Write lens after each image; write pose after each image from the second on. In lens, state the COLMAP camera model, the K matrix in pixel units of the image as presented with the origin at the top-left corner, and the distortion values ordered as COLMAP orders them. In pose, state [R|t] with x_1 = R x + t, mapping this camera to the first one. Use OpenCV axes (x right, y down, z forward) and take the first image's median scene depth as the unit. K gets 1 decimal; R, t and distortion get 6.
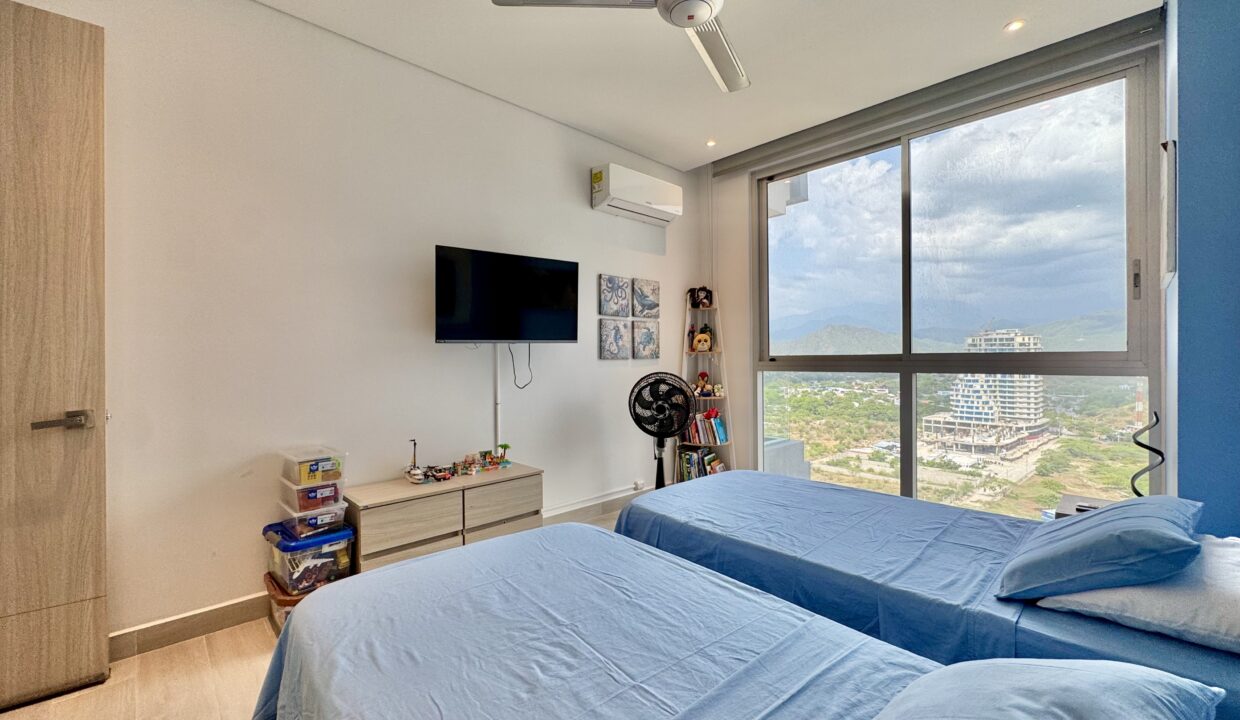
lens RADIAL K [[496.1, 0, 620.0], [0, 496.1, 360.0], [0, 0, 1]] dist [0.000188, 0.000782]
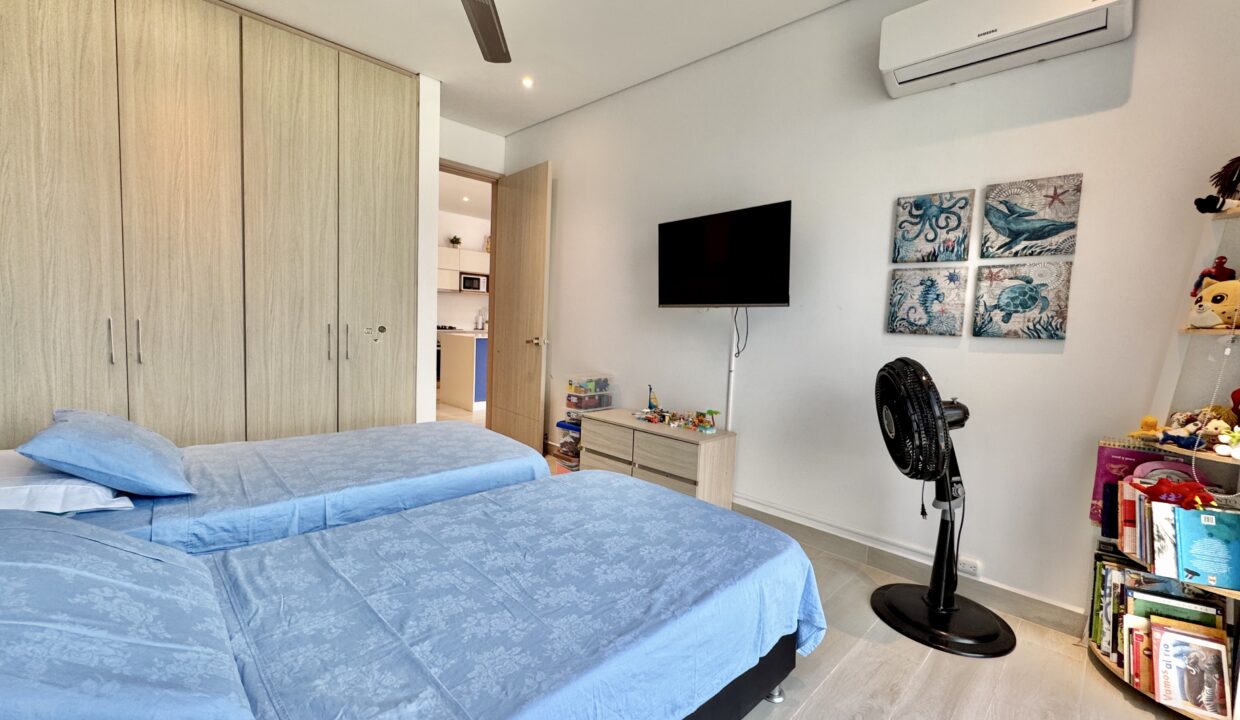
lens RADIAL K [[496.1, 0, 620.0], [0, 496.1, 360.0], [0, 0, 1]] dist [0.000188, 0.000782]
pose [[0.040161, 0.085951, -0.995490, 0.581979], [-0.049234, 0.995253, 0.083944, -0.003254], [0.997980, 0.045641, 0.044202, 0.610375]]
